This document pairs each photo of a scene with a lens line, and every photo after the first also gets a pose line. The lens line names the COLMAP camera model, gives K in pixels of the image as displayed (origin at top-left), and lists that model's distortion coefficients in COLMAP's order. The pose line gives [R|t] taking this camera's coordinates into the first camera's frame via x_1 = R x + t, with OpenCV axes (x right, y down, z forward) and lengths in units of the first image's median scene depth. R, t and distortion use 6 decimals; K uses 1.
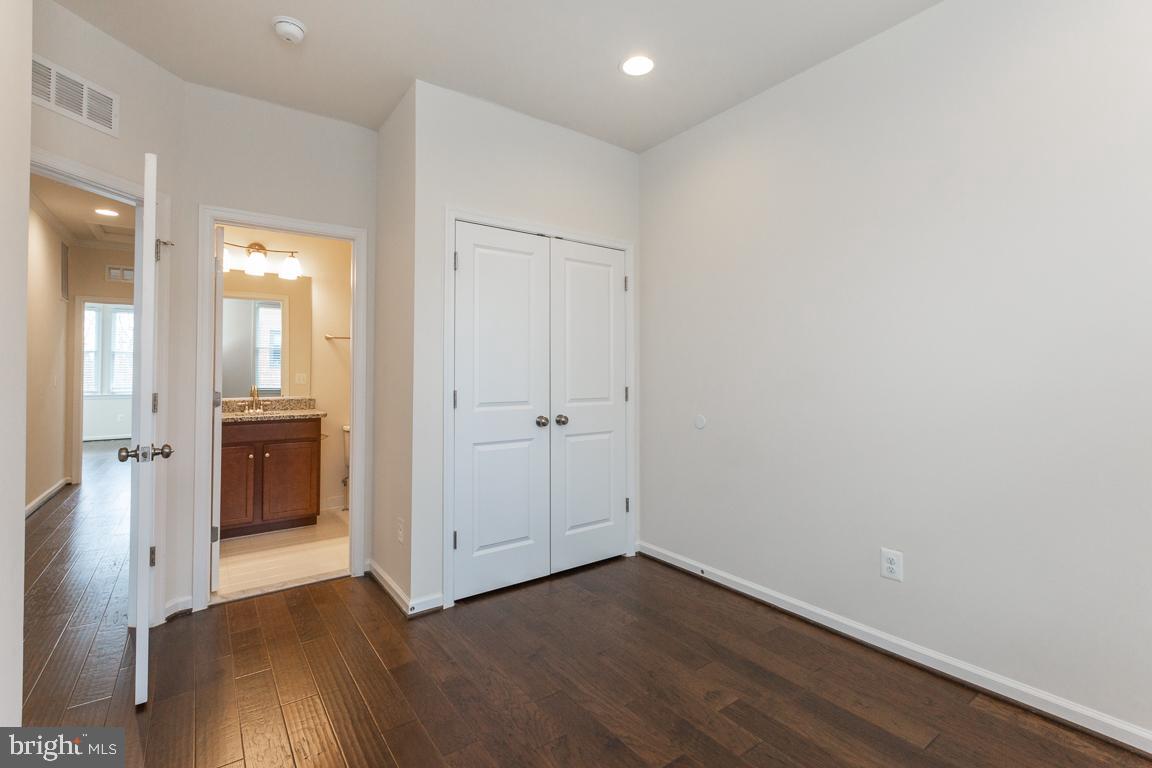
lens RADIAL K [[521.6, 0, 584.9], [0, 521.6, 378.2], [0, 0, 1]] dist [0.001948, 0.000265]
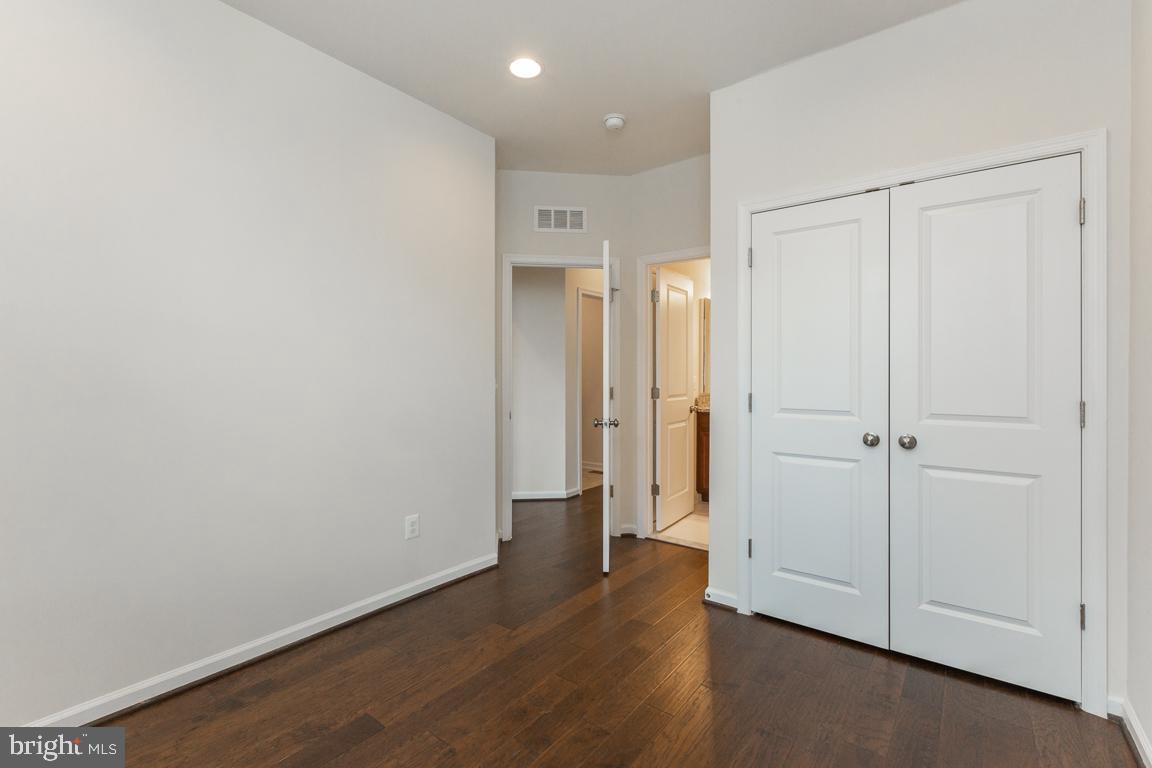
lens RADIAL K [[517.1, 0, 574.8], [0, 517.1, 391.1], [0, 0, 1]] dist [-0.003116, -0.000731]
pose [[0.268673, 0.032810, -0.962672, 0.563696], [-0.013606, 0.999449, 0.030266, -0.004257], [0.963135, 0.004967, 0.268972, 0.422888]]
